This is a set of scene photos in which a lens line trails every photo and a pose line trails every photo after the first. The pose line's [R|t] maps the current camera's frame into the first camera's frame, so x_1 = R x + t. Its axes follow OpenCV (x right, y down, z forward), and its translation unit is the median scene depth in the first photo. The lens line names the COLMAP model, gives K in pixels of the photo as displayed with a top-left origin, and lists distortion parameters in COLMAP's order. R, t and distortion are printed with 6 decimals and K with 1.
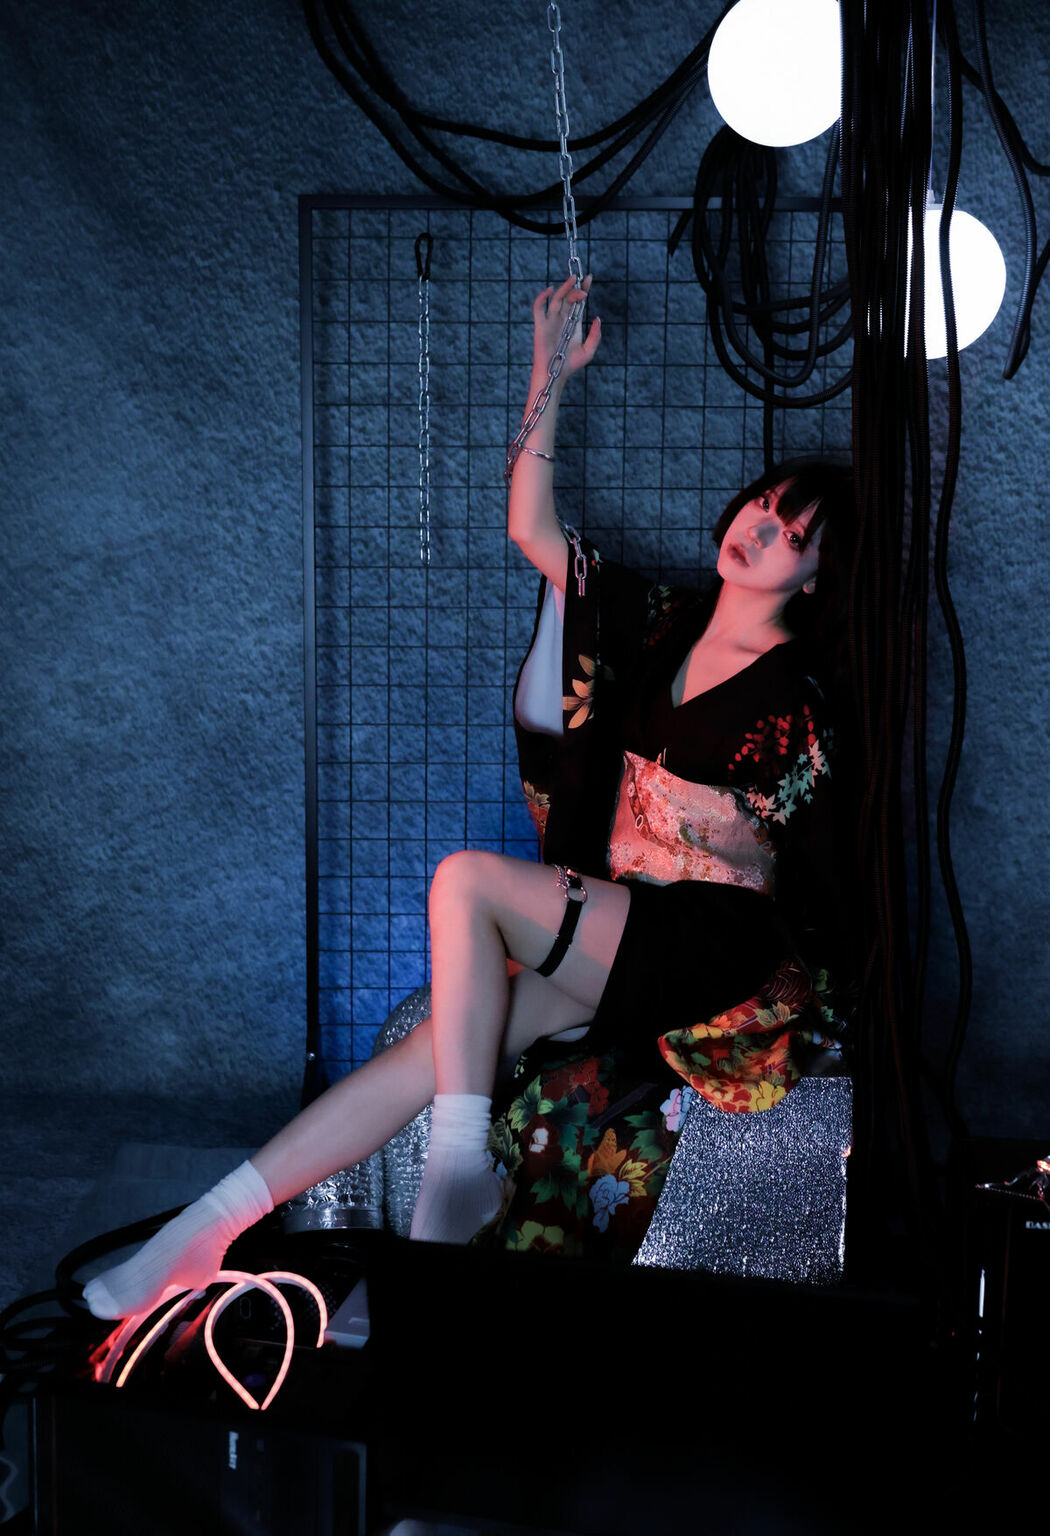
lens RADIAL K [[1528.0, 0, 518.6], [0, 1528.0, 727.4], [0, 0, 1]] dist [-0.003221, 0.001329]
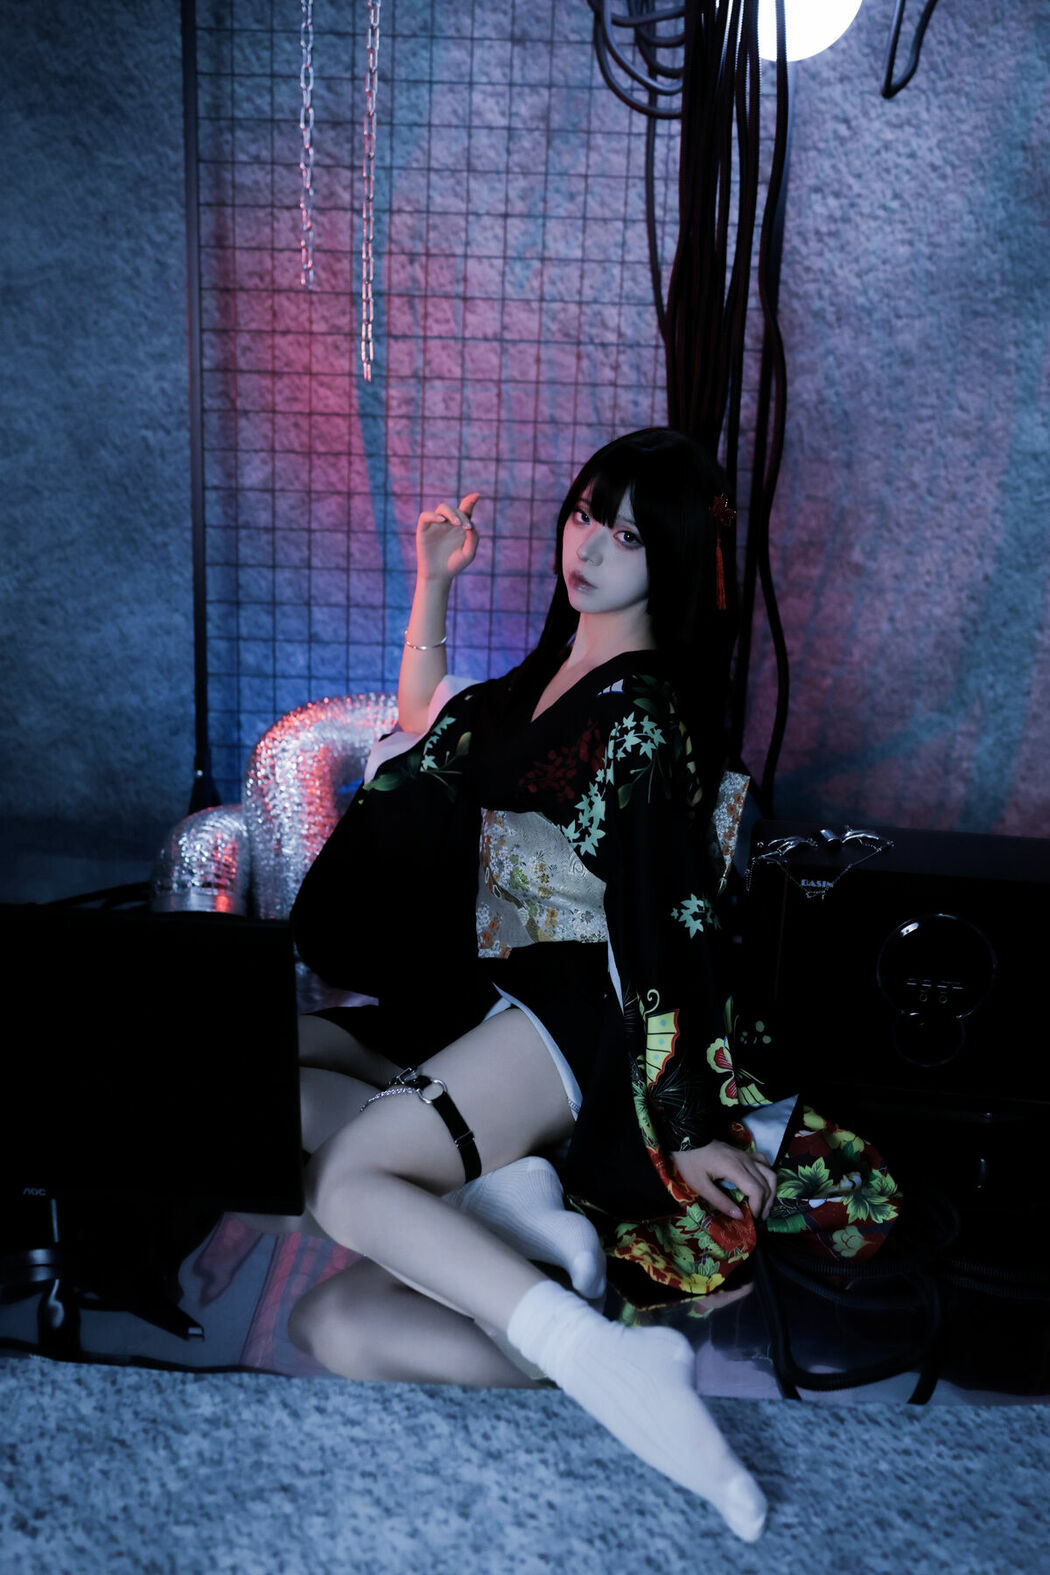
lens RADIAL K [[1489.6, 0, 521.0], [0, 1489.6, 780.0], [0, 0, 1]] dist [0.002714, -0.001646]
pose [[0.999508, 0.031277, -0.002234, 0.083310], [-0.030767, 0.991977, 0.122615, 0.082315], [0.006051, -0.122486, 0.992452, -0.015000]]
